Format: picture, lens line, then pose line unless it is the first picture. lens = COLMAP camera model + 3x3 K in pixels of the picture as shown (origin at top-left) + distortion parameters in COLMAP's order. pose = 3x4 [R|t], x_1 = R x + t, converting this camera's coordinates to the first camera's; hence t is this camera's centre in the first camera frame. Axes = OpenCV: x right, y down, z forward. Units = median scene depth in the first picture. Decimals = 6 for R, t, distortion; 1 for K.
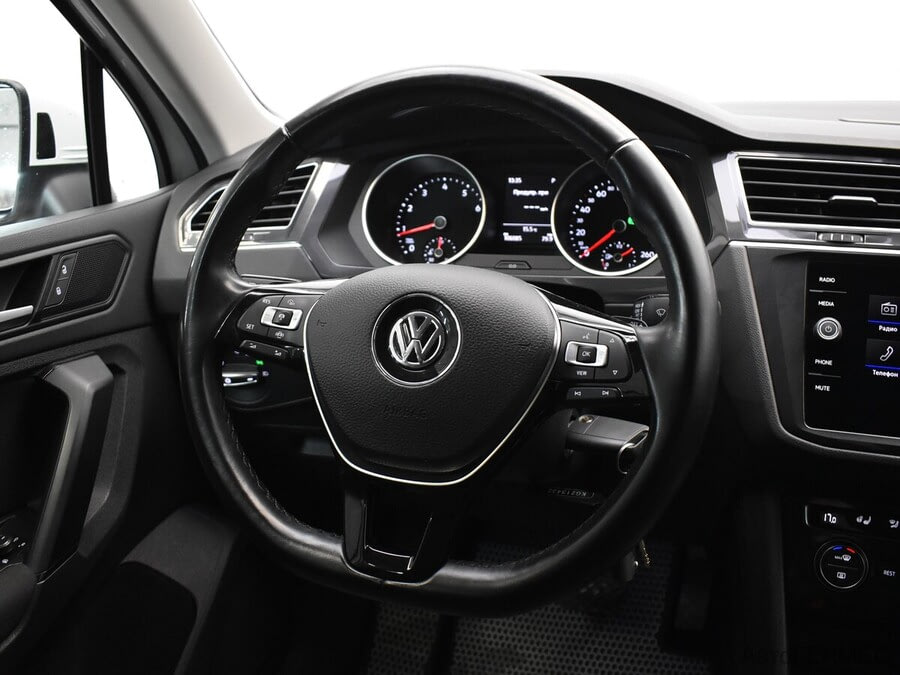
lens RADIAL K [[811.2, 0, 450.0], [0, 811.2, 337.5], [0, 0, 1]] dist [-0.085891, 0.004527]
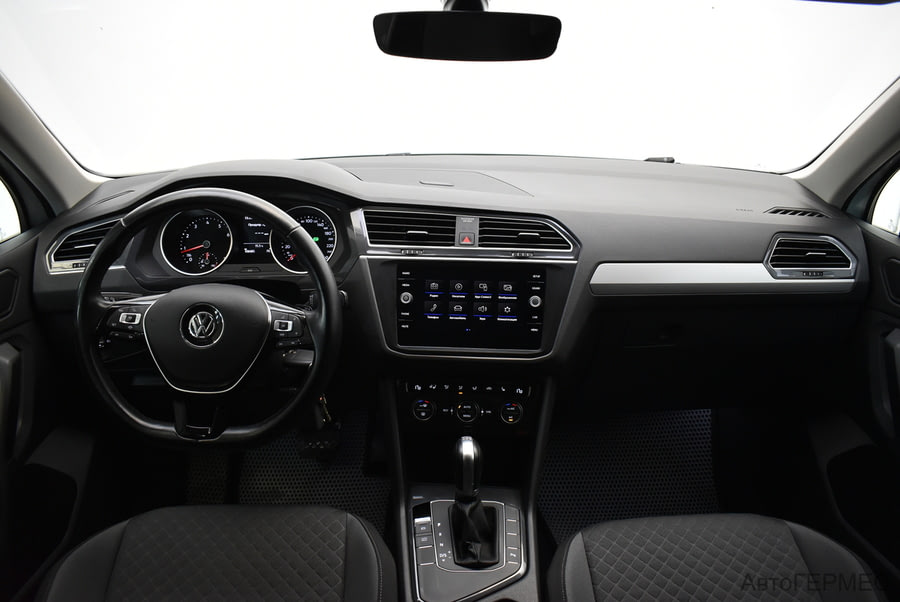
lens RADIAL K [[712.2, 0, 450.0], [0, 712.2, 301.0], [0, 0, 1]] dist [-0.091082, 0.008131]
pose [[0.947022, -0.084701, 0.309799, 0.004704], [0.064846, 0.995158, 0.073856, -0.109130], [-0.314555, -0.049854, 0.947929, -0.660788]]
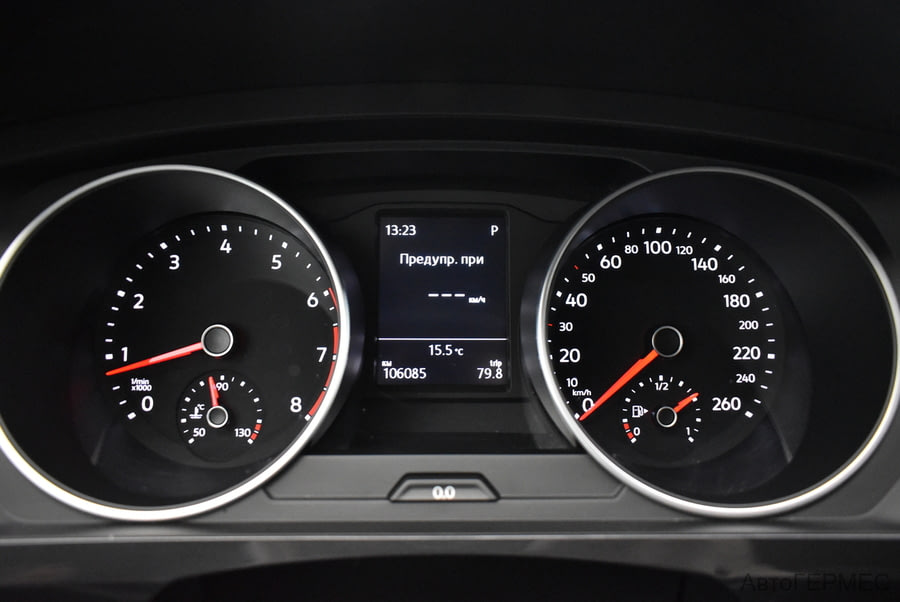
lens RADIAL K [[707.5, 0, 450.0], [0, 707.5, 301.0], [0, 0, 1]] dist [-0.112342, 0.000808]
pose [[0.954515, -0.042751, 0.295083, -0.003989], [0.052212, 0.998341, -0.024256, -0.162316], [-0.293556, 0.038559, 0.955164, 0.711754]]
